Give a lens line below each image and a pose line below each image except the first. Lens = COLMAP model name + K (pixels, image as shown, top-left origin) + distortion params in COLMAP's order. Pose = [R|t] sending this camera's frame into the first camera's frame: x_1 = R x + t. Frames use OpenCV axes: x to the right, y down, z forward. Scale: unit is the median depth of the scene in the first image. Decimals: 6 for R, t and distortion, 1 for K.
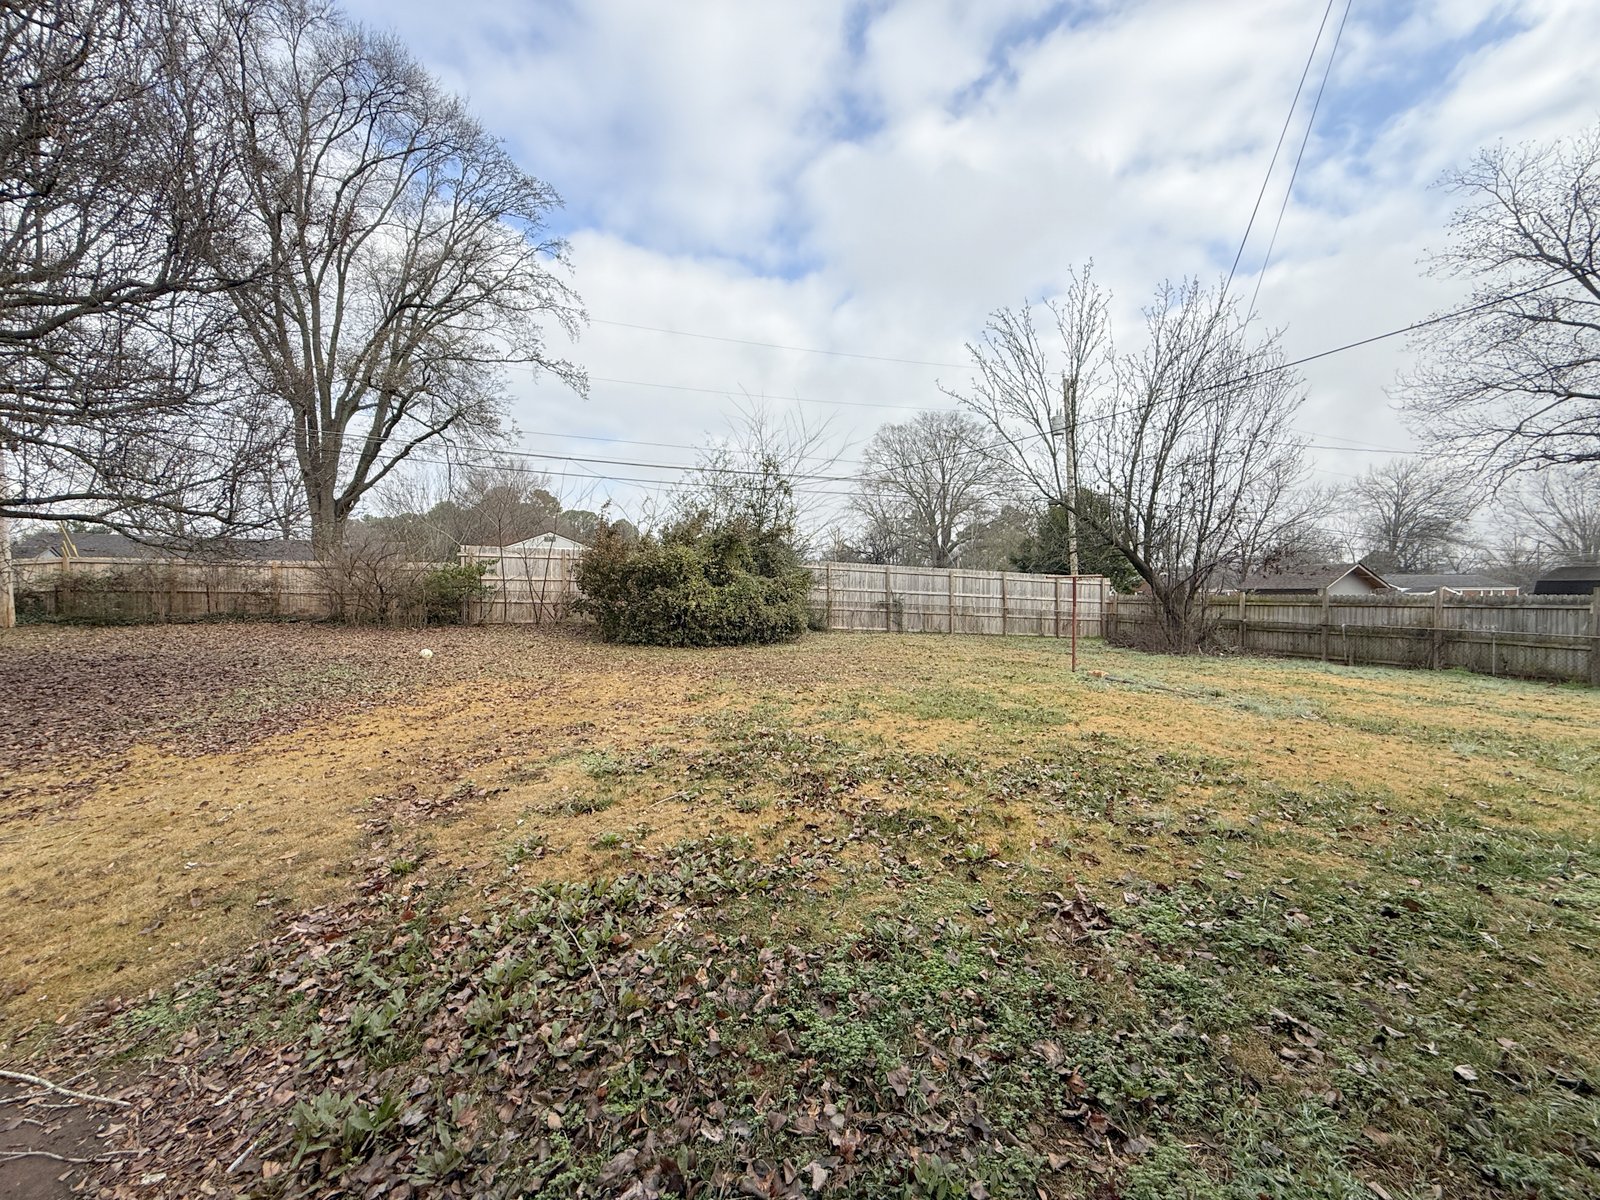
lens RADIAL K [[633.6, 0, 795.7], [0, 633.6, 601.4], [0, 0, 1]] dist [0.000289, 0.000004]
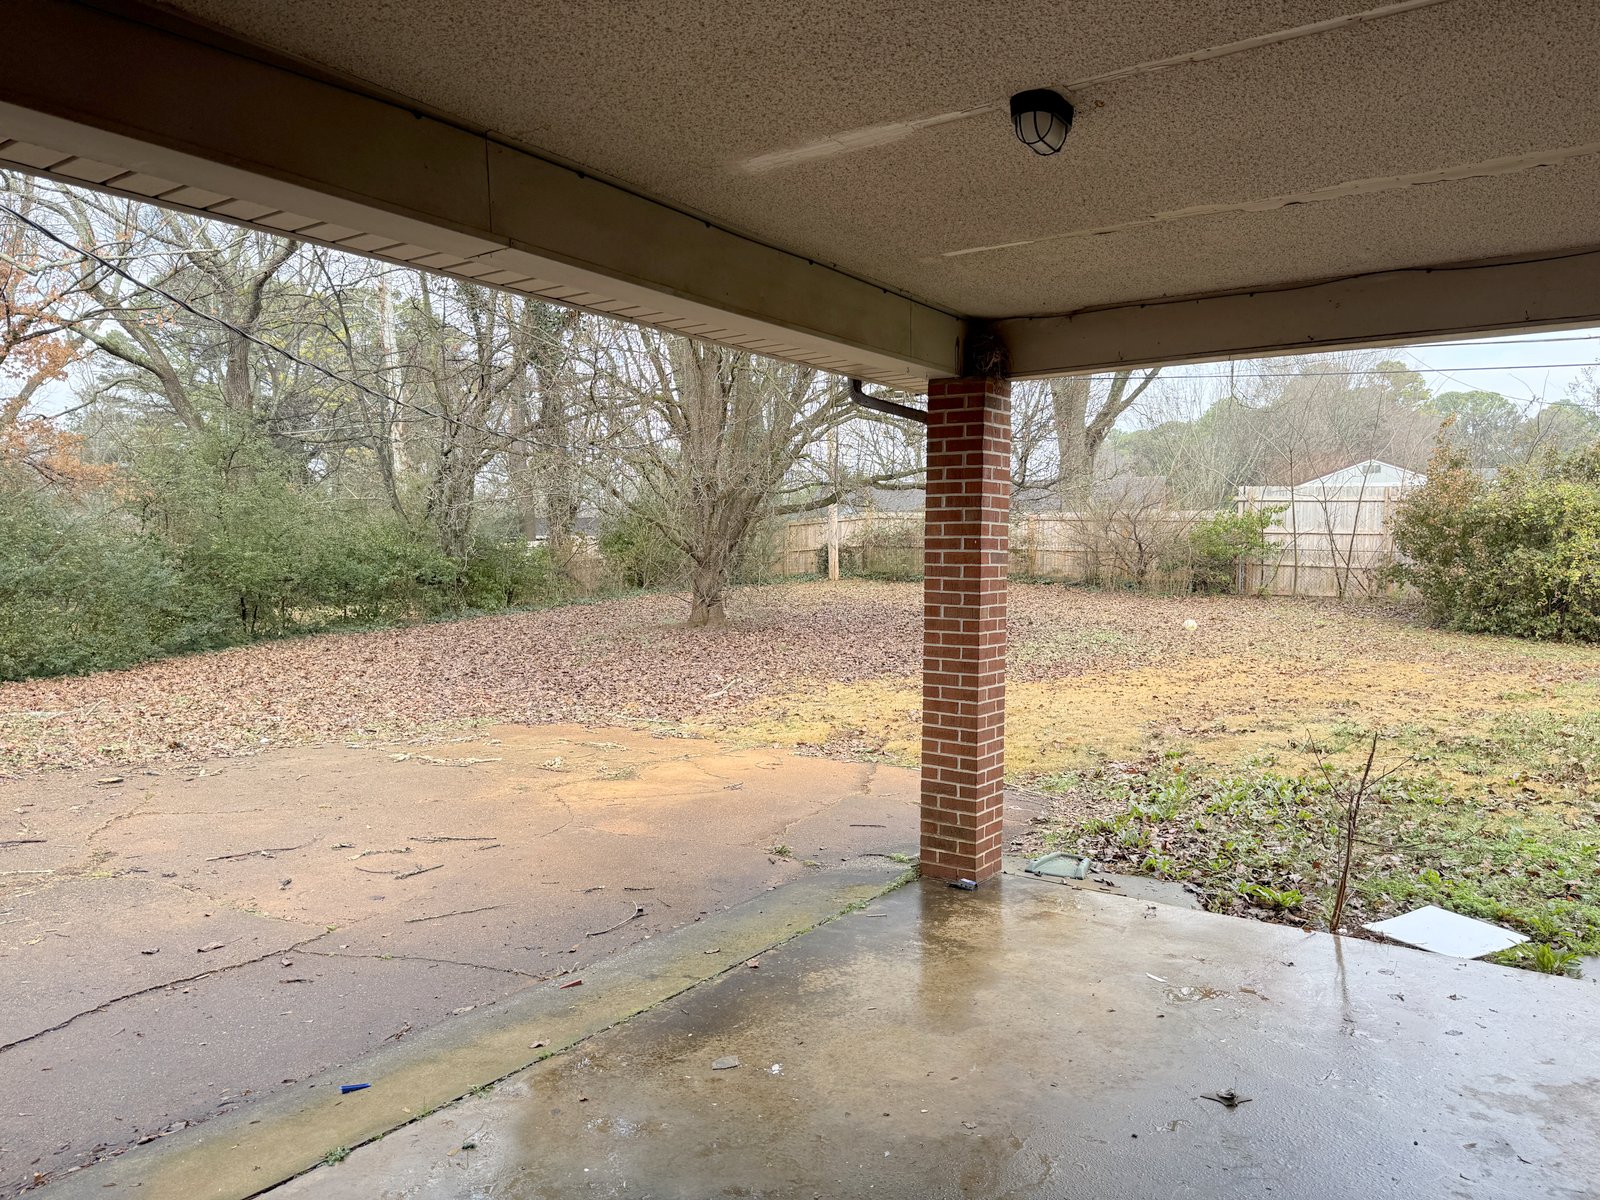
lens RADIAL K [[1045.5, 0, 800.0], [0, 1045.5, 600.0], [0, 0, 1]] dist [0.058485, -0.111731]
pose [[0.634137, 0.044971, -0.771912, 0.105358], [-0.018141, 0.998898, 0.043291, -0.001202], [0.773008, -0.013449, 0.634254, -0.182510]]
